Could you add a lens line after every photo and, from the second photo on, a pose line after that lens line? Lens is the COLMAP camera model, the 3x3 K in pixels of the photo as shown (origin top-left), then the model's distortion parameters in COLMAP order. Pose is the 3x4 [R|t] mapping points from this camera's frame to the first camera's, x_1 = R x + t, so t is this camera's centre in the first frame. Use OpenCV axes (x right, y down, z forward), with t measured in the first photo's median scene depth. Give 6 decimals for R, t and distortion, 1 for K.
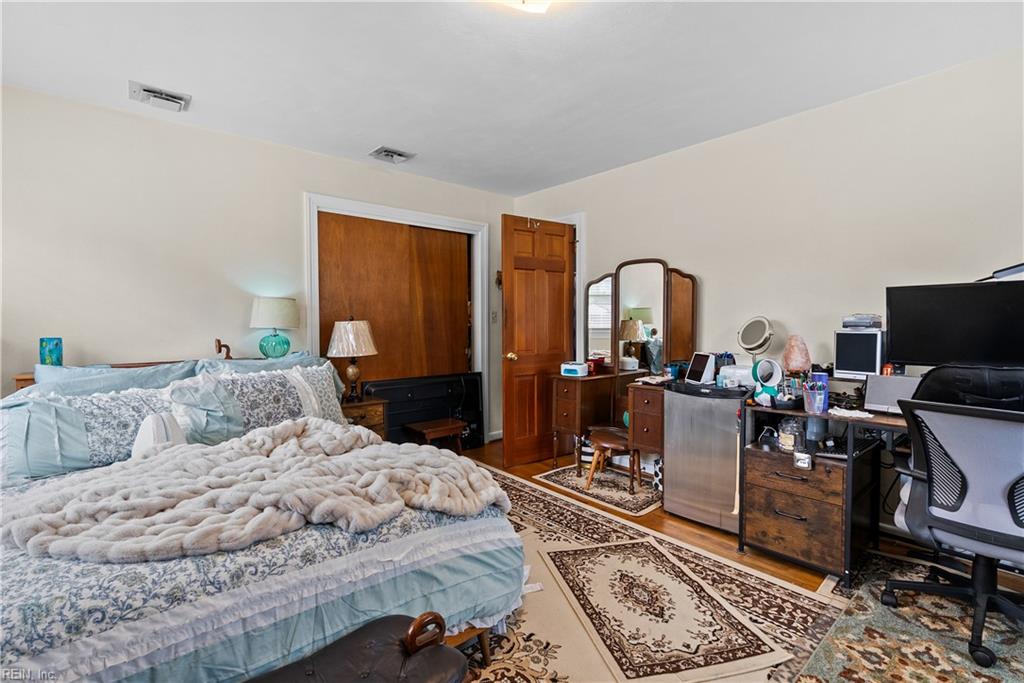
lens RADIAL K [[464.8, 0, 512.3], [0, 464.8, 338.4], [0, 0, 1]] dist [-0.008961, 0.002572]
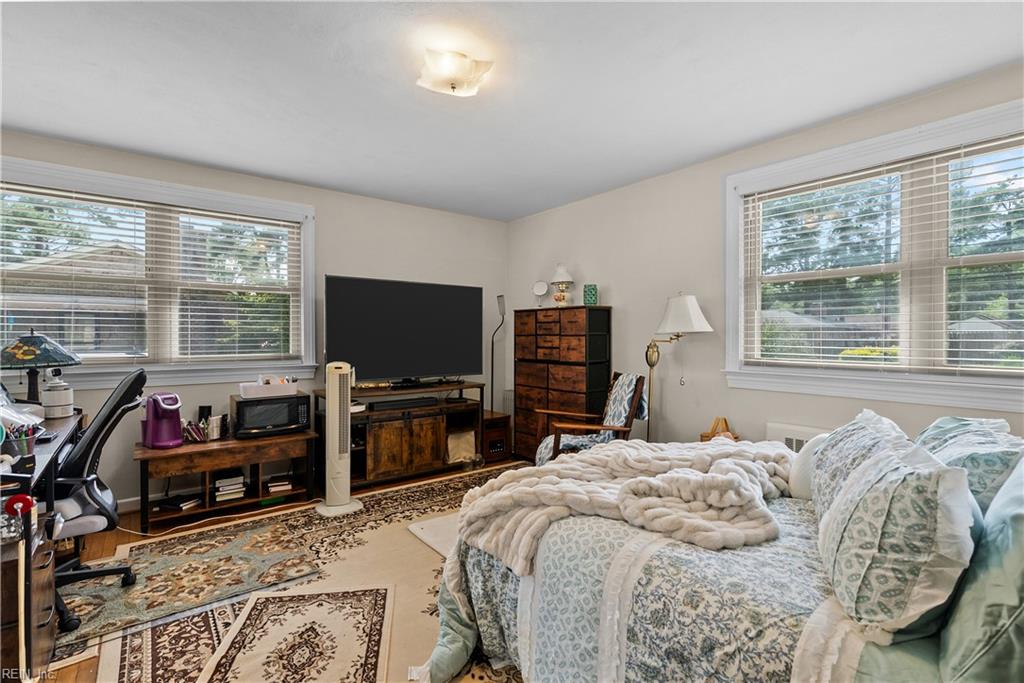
lens RADIAL K [[464.8, 0, 511.6], [0, 464.8, 338.8], [0, 0, 1]] dist [-0.008961, 0.002572]
pose [[-0.999086, 0.002375, 0.042685, -0.157019], [0.004250, 0.999027, 0.043900, -0.074358], [-0.042539, 0.044042, -0.998124, 1.895953]]
